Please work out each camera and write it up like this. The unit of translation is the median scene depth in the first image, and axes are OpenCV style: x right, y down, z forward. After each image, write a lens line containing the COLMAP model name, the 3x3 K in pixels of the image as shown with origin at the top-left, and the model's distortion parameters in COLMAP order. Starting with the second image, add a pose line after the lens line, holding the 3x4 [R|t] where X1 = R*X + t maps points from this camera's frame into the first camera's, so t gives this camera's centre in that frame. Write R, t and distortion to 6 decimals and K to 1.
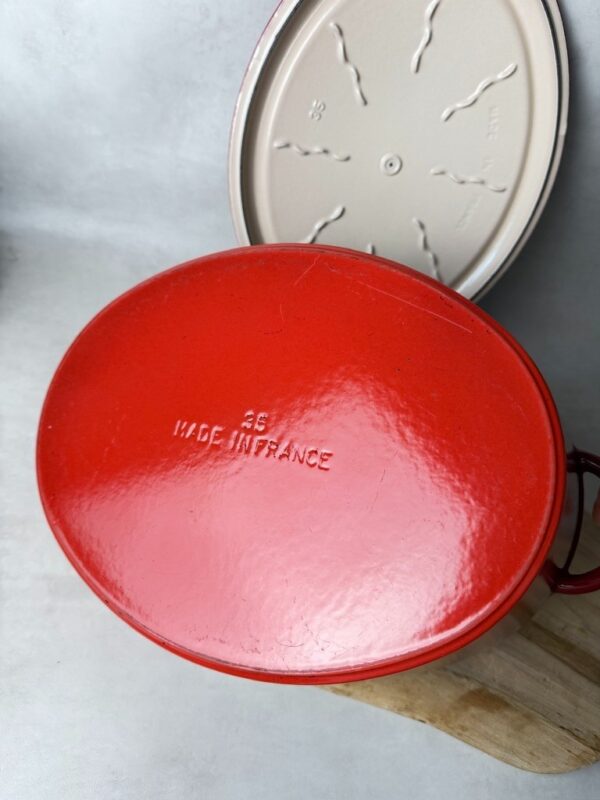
lens RADIAL K [[618.1, 0, 295.8], [0, 618.1, 397.0], [0, 0, 1]] dist [-0.027778, 0.007157]
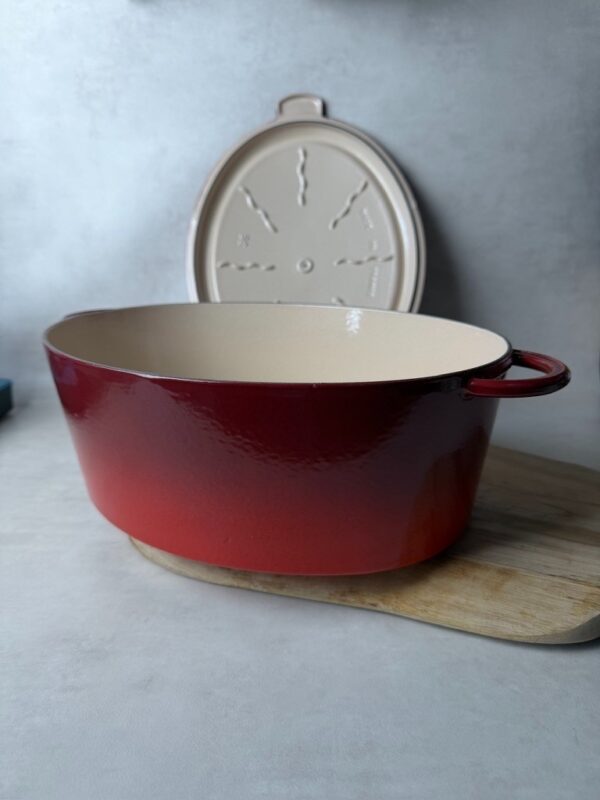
lens RADIAL K [[588.4, 0, 300.0], [0, 588.4, 400.0], [0, 0, 1]] dist [-0.008861, -0.058168]
pose [[0.970589, -0.217888, -0.102376, 0.232894], [0.099843, 0.751283, -0.652384, 0.766346], [0.219060, 0.622976, 0.750942, 0.221863]]
